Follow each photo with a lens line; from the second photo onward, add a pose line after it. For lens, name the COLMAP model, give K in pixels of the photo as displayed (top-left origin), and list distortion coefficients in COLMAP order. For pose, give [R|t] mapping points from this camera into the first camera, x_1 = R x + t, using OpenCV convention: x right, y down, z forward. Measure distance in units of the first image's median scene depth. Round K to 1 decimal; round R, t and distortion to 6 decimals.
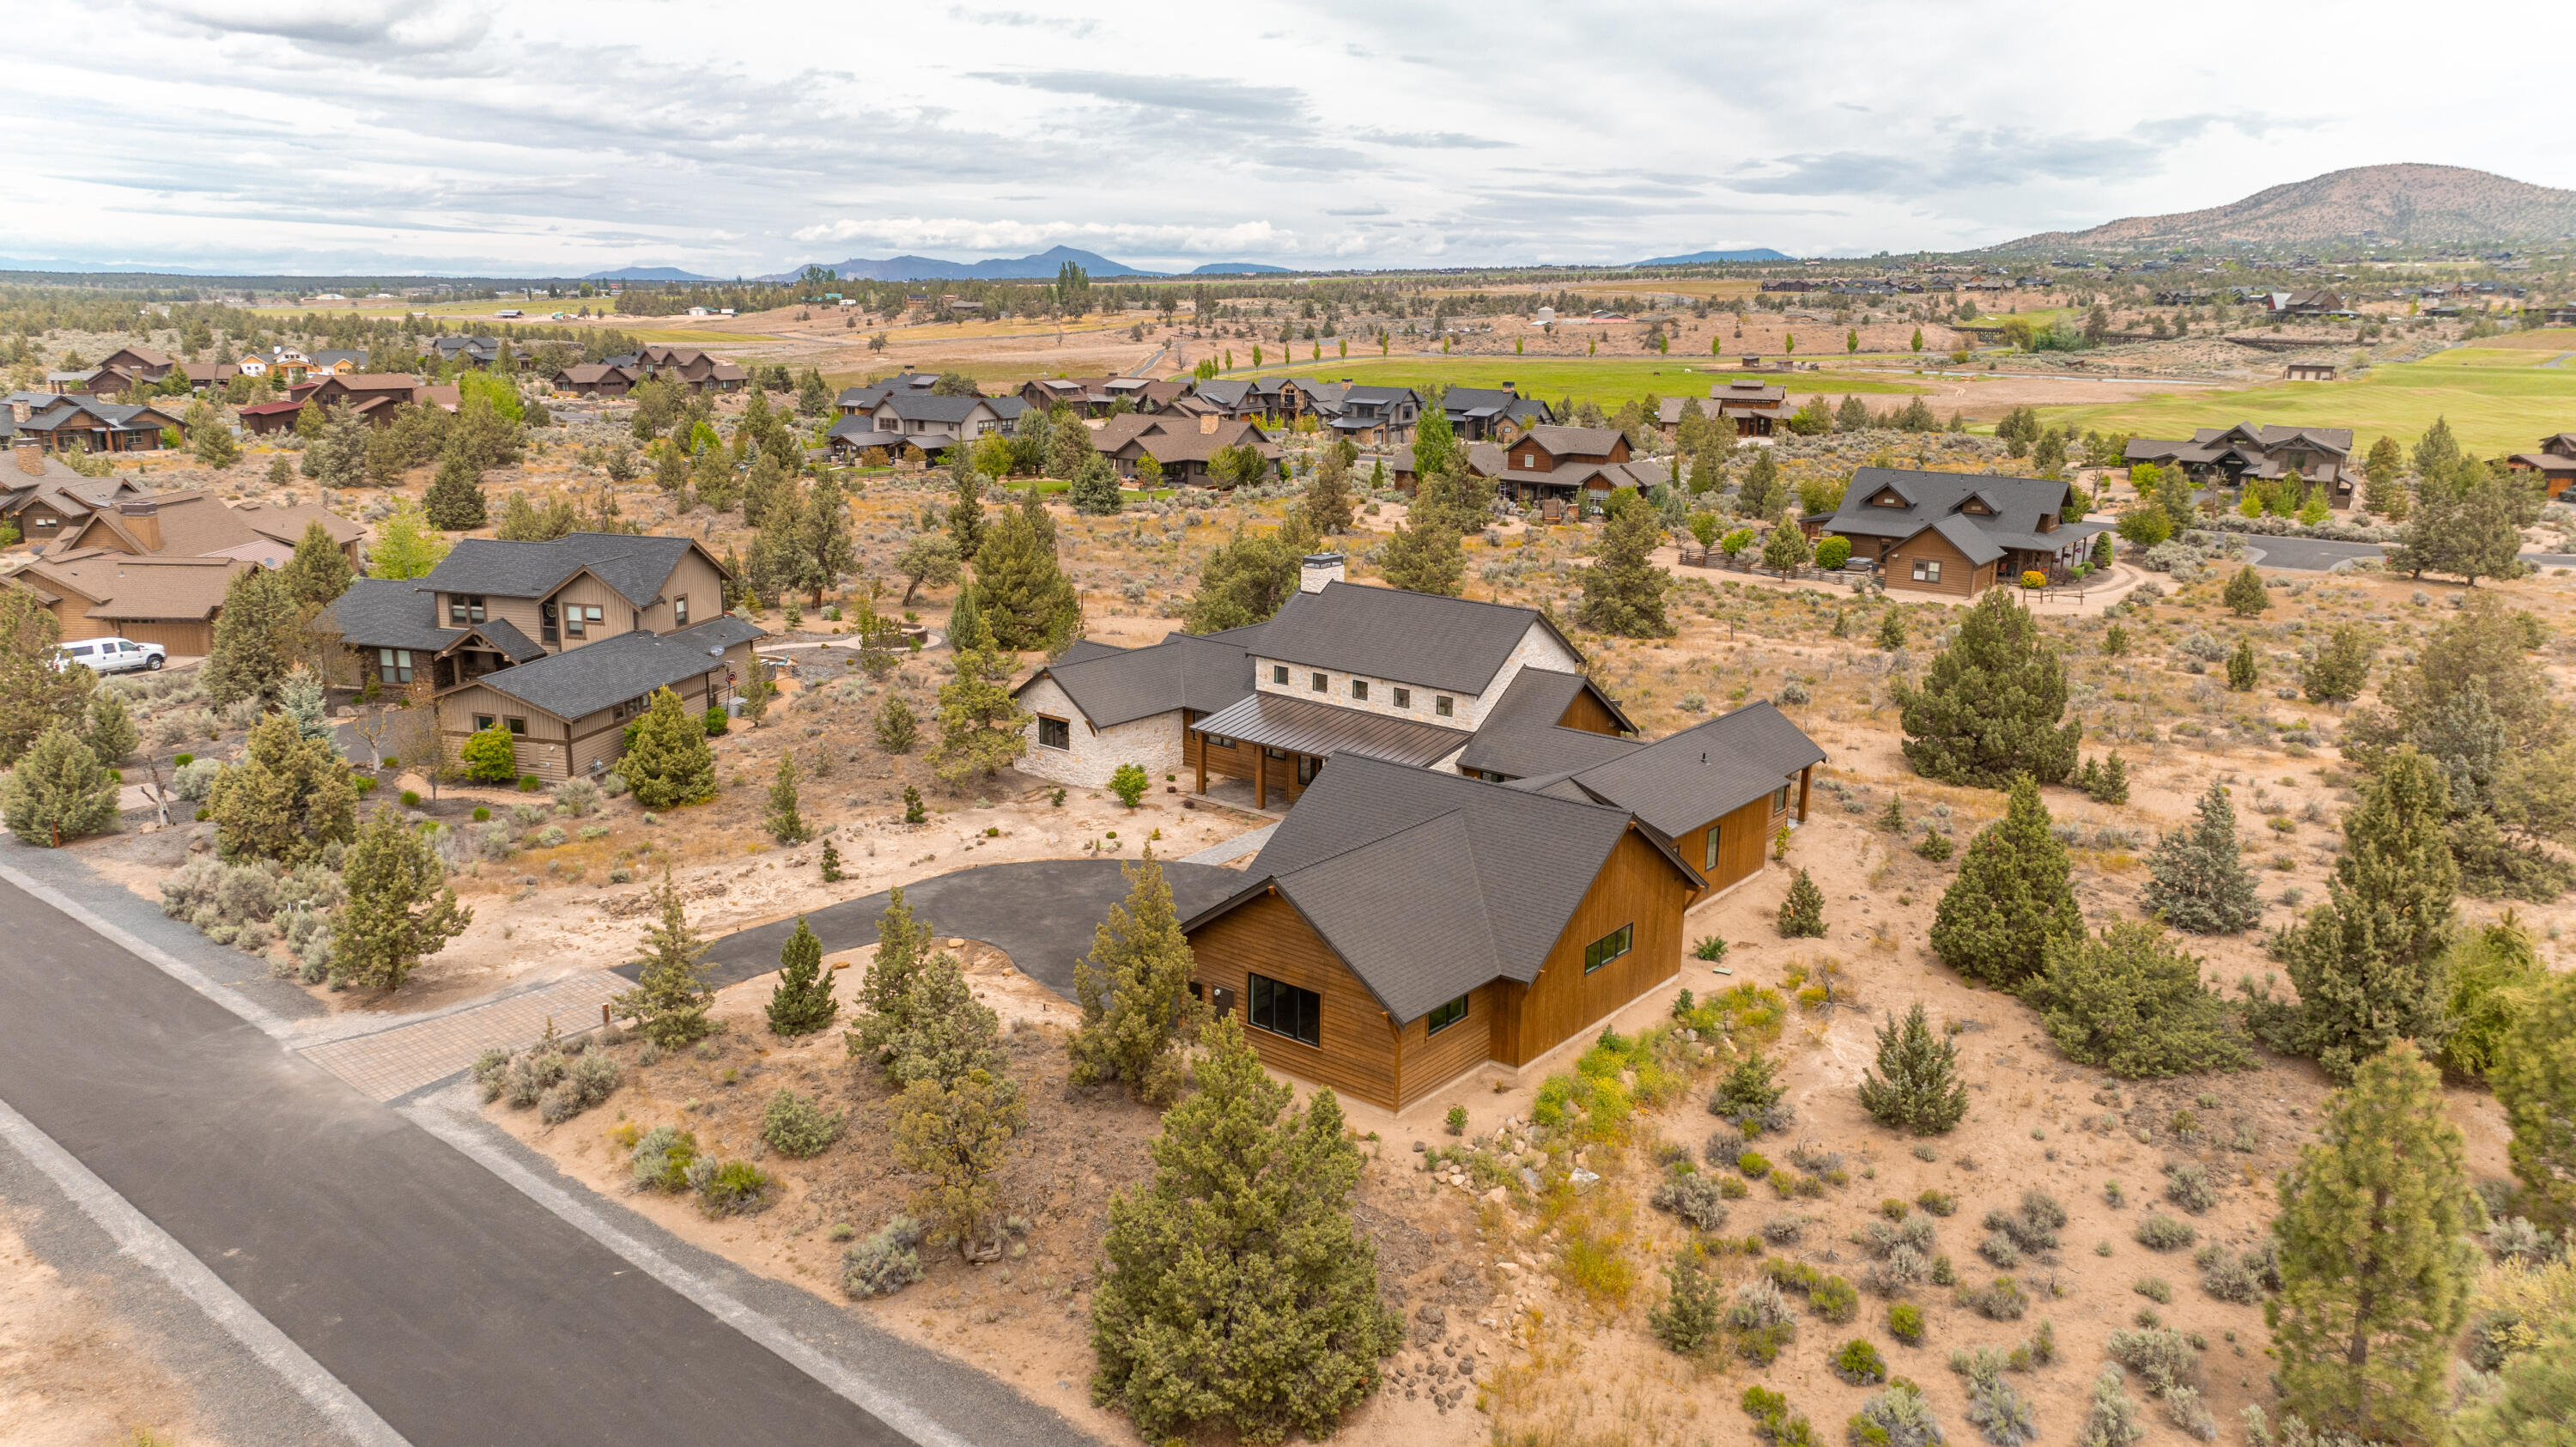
lens RADIAL K [[1816.7, 0, 1288.0], [0, 1816.7, 723.5], [0, 0, 1]] dist [-0.043118, 0.050281]
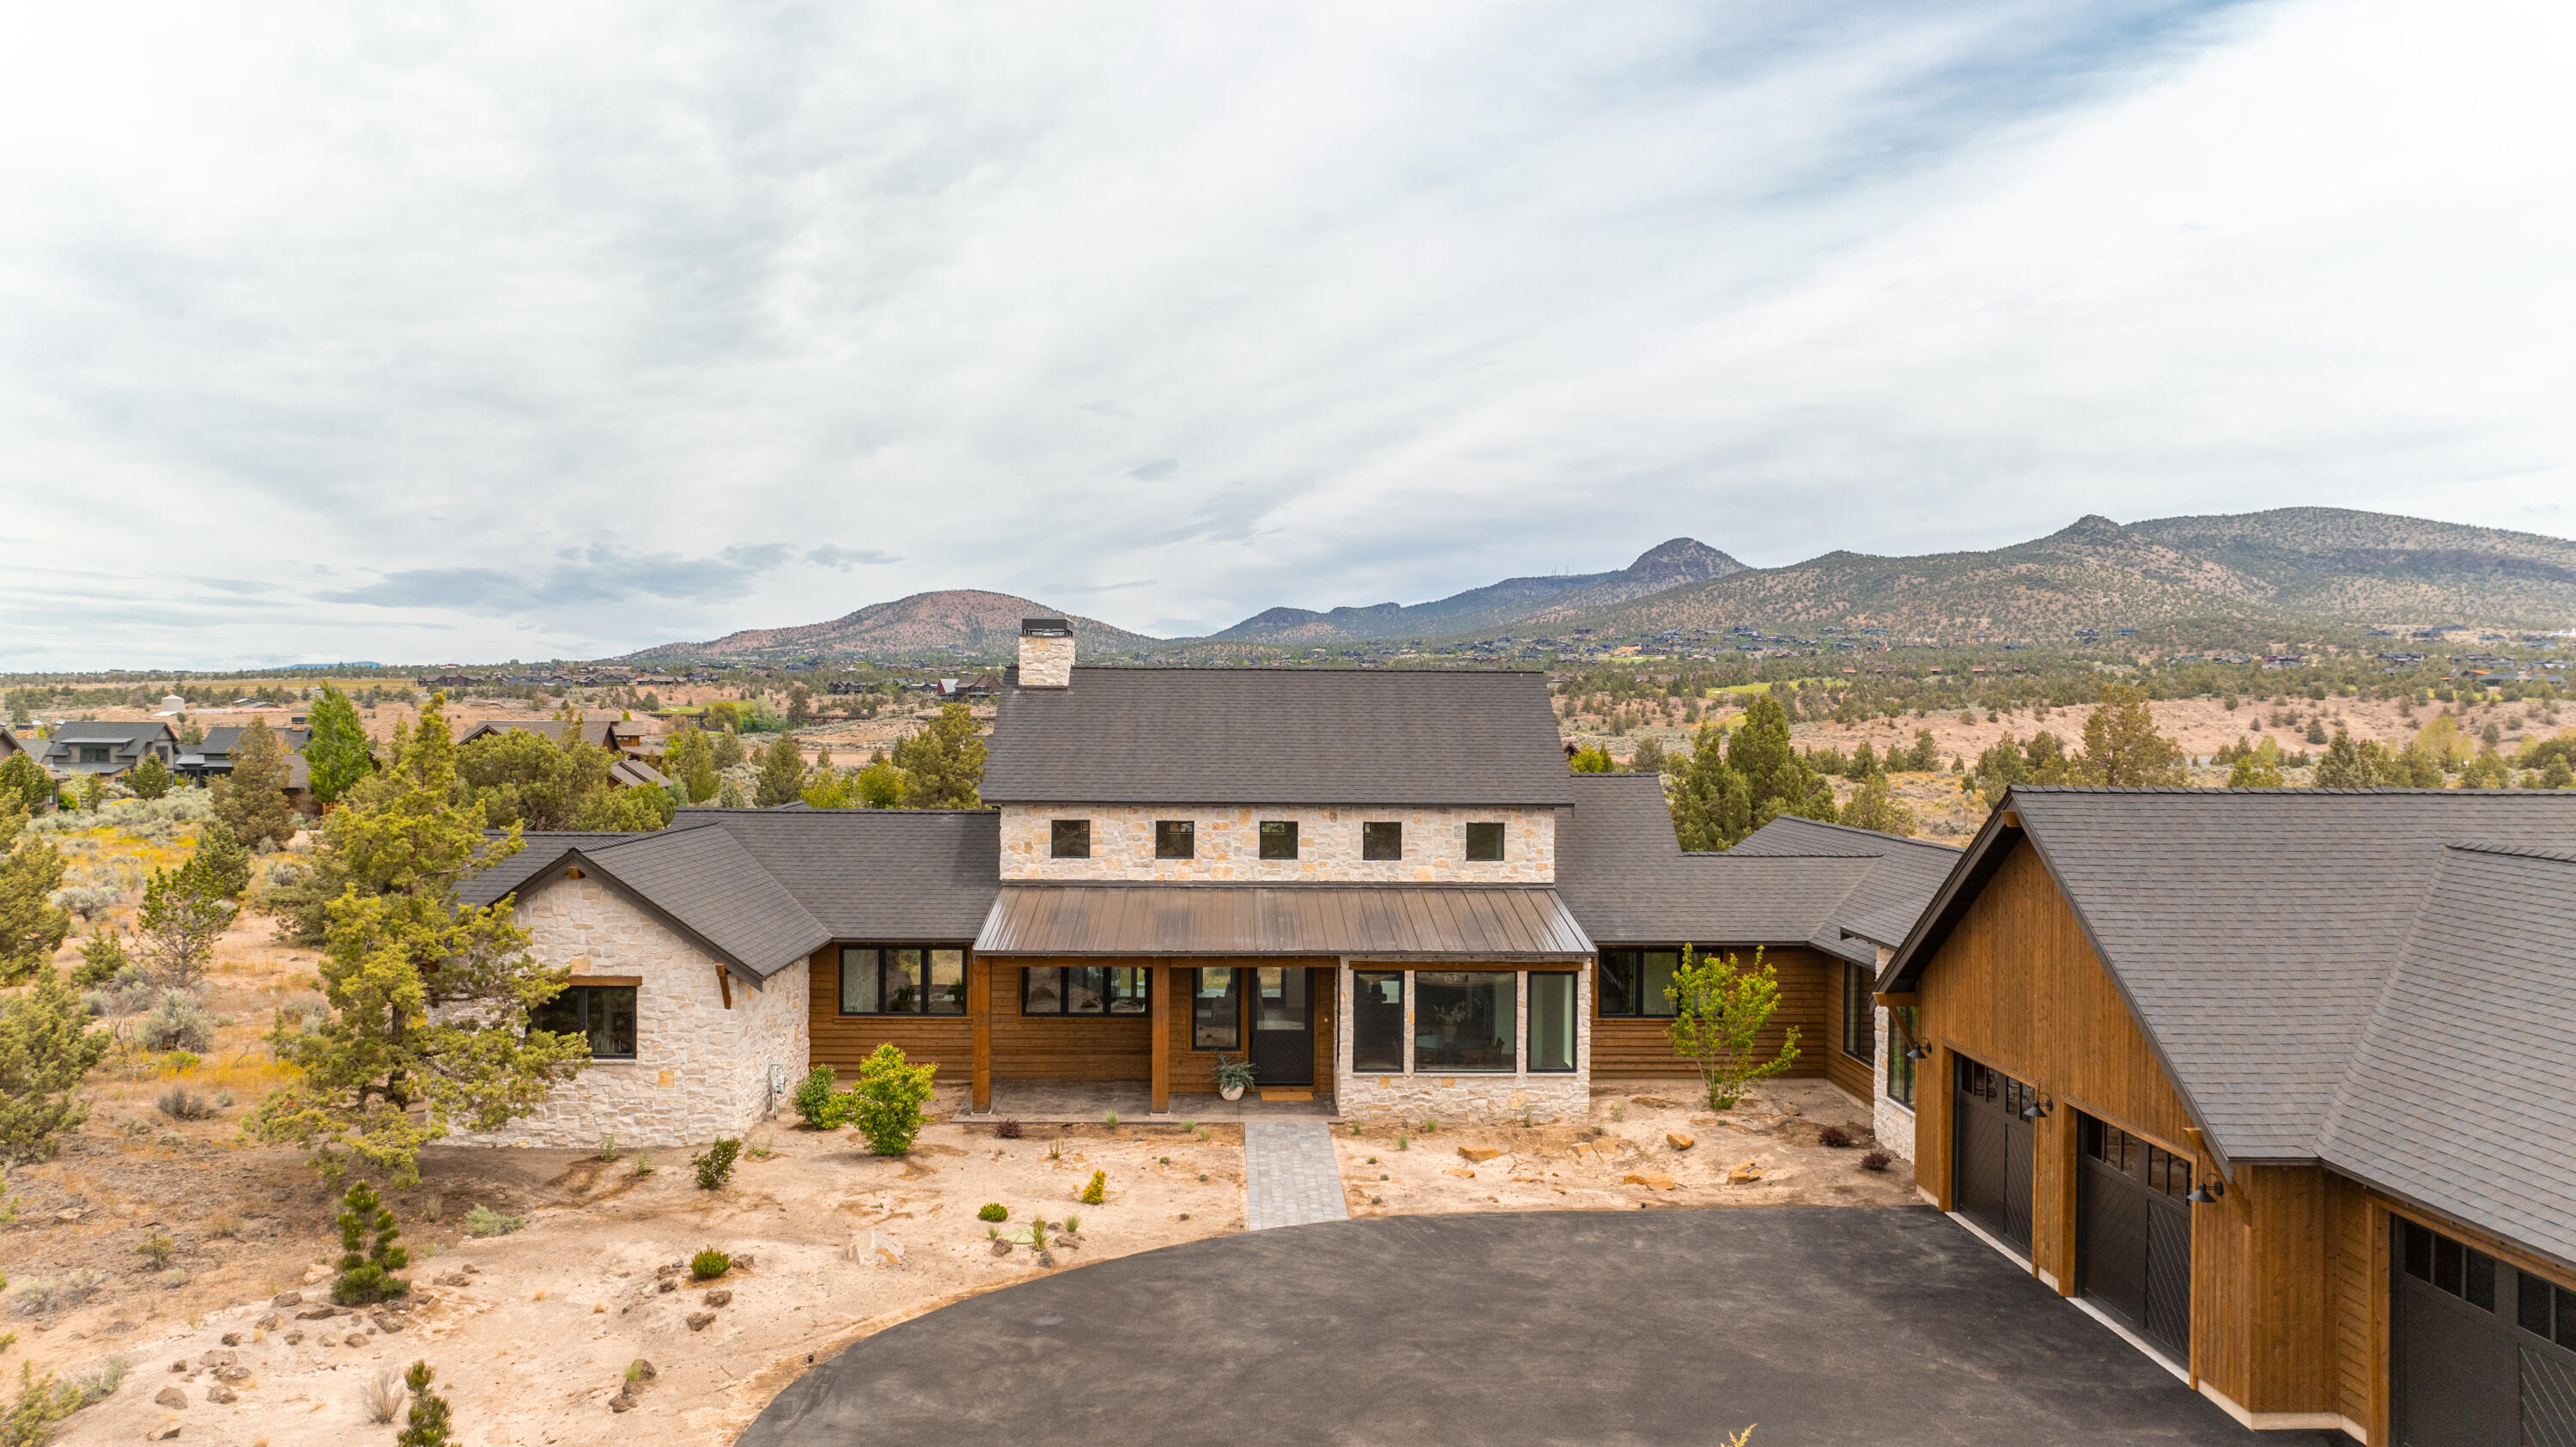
lens RADIAL K [[1836.8, 0, 1279.2], [0, 1836.8, 726.6], [0, 0, 1]] dist [-0.021143, -0.001575]
pose [[0.754231, -0.011356, 0.656511, -0.035347], [0.157385, 0.973830, -0.163966, 0.004095], [-0.637468, 0.226993, 0.736280, 0.077319]]
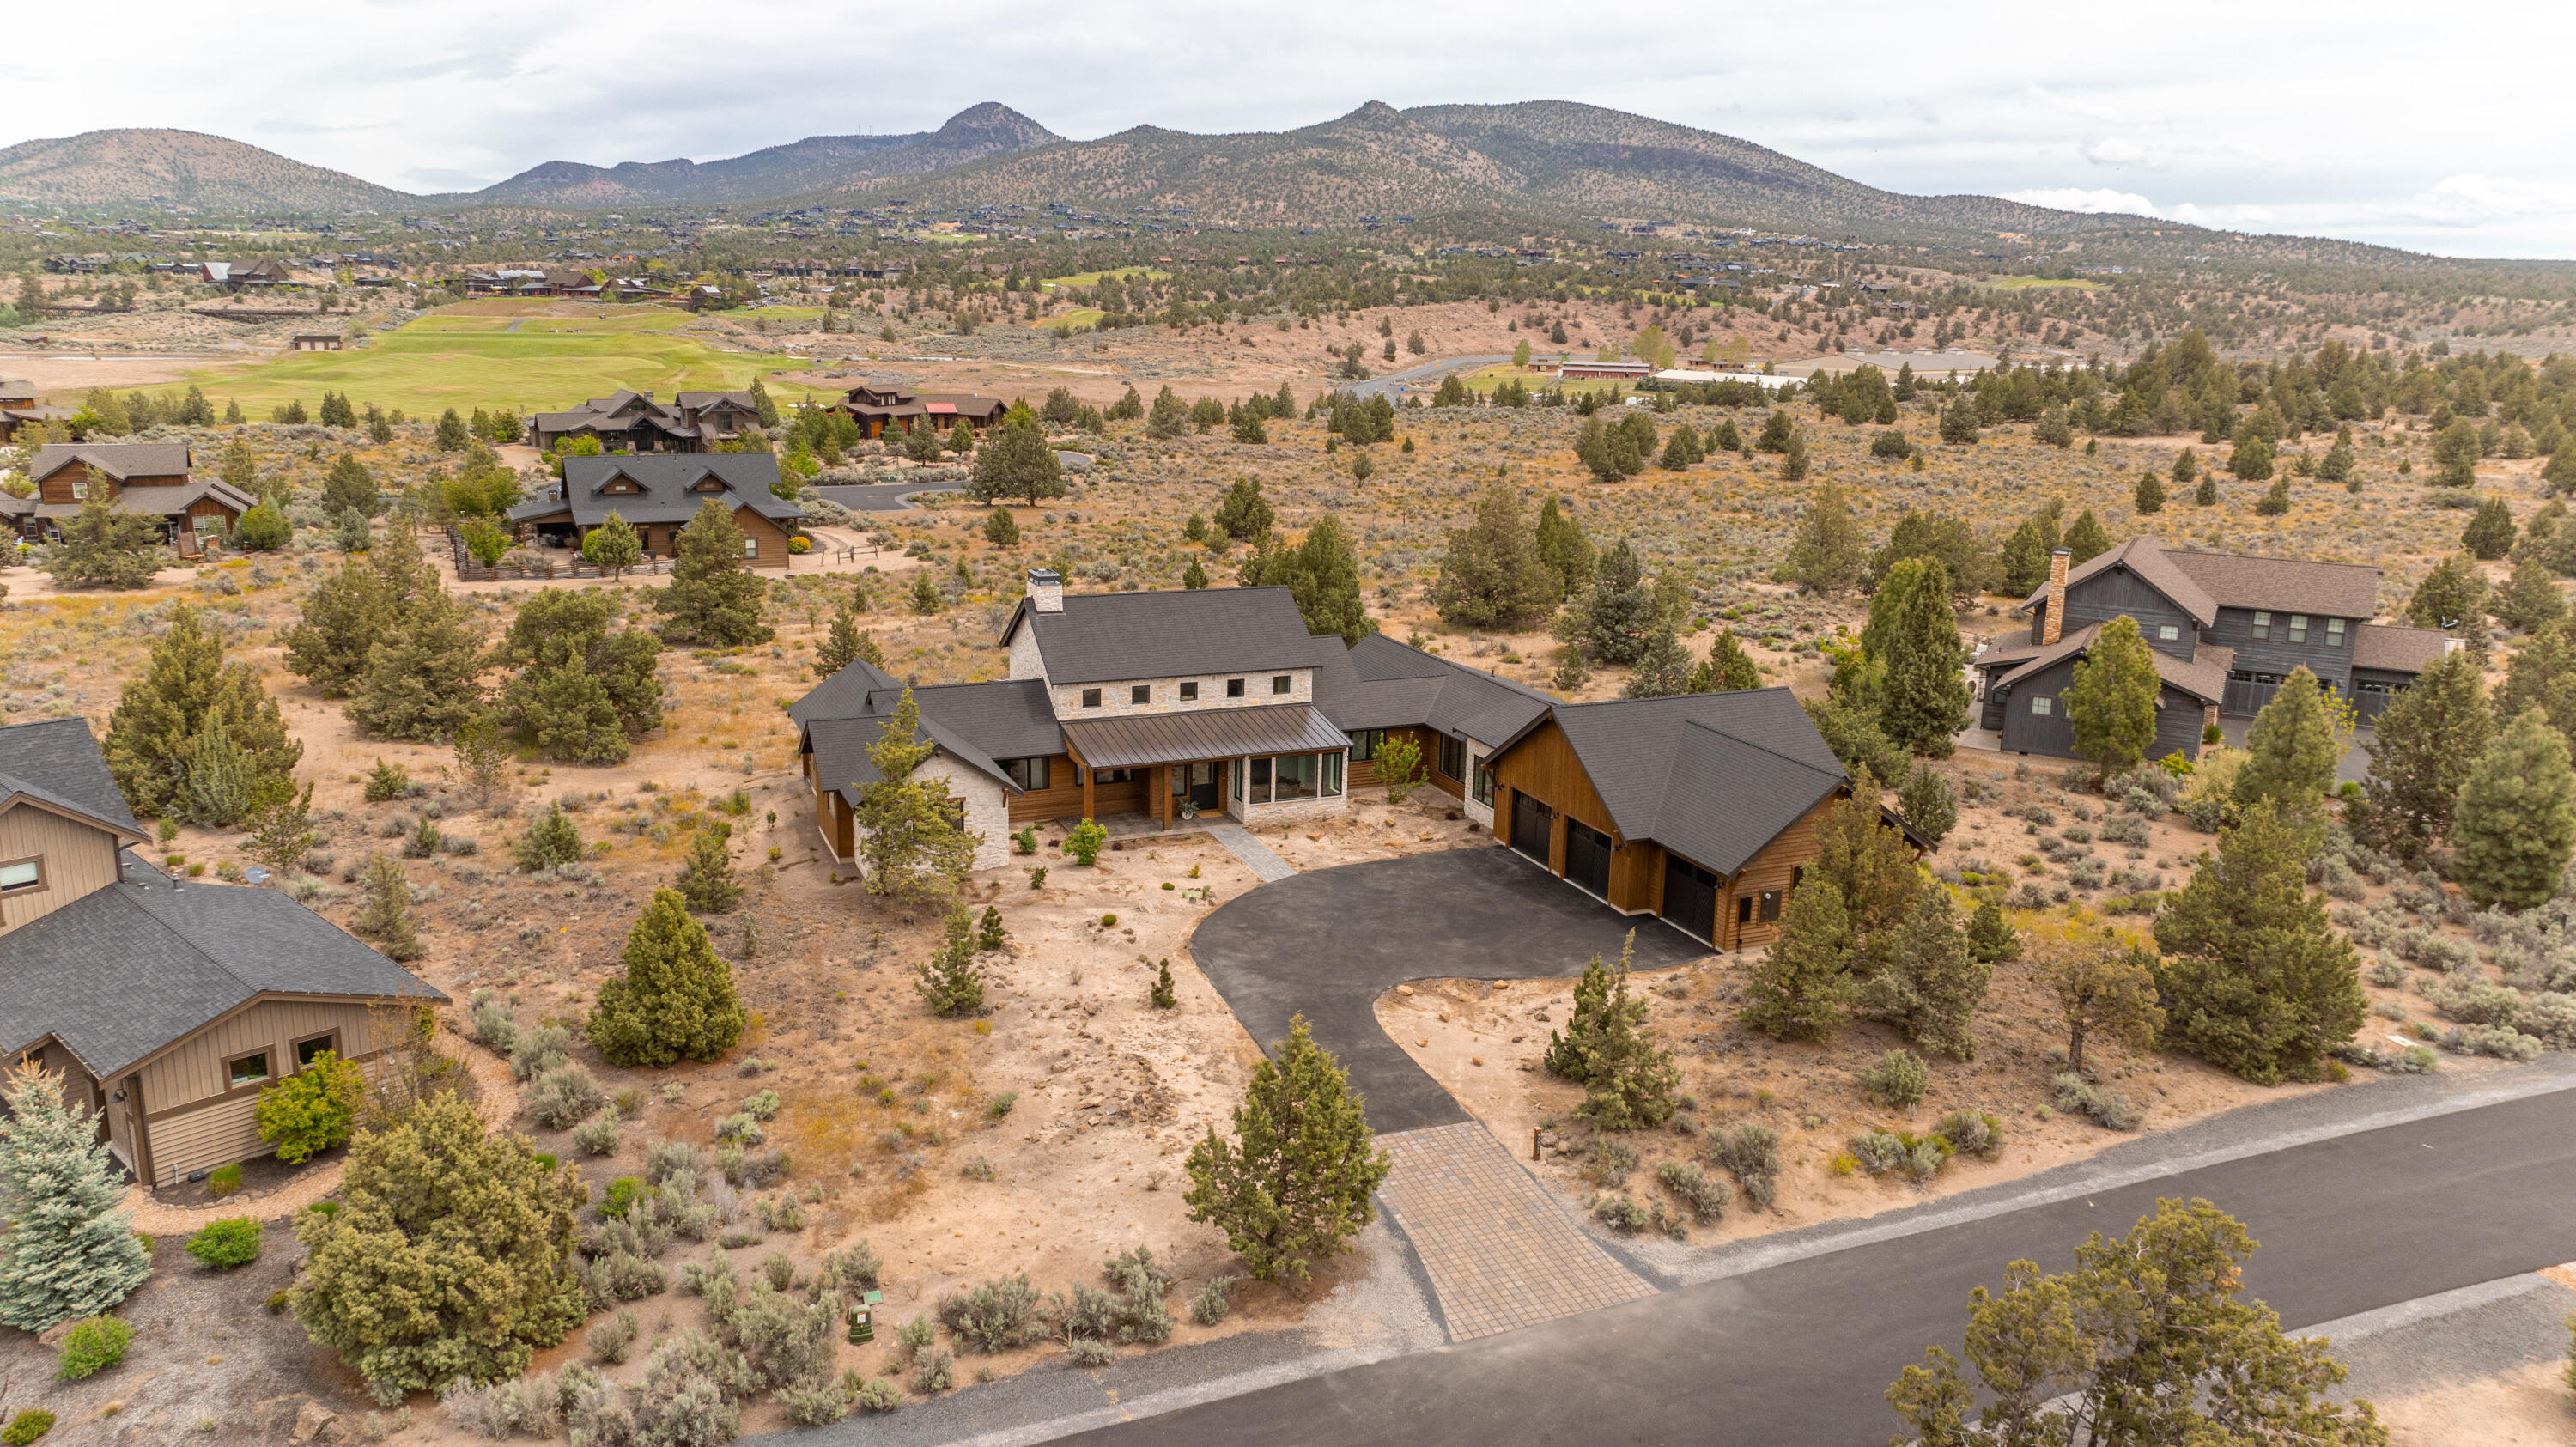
lens RADIAL K [[1819.1, 0, 1280.4], [0, 1819.1, 726.1], [0, 0, 1]] dist [-0.022529, 0.002234]
pose [[0.463218, -0.211352, 0.860674, -0.100337], [0.195337, 0.971612, 0.133464, -0.015419], [-0.864449, 0.106299, 0.491354, 0.056752]]
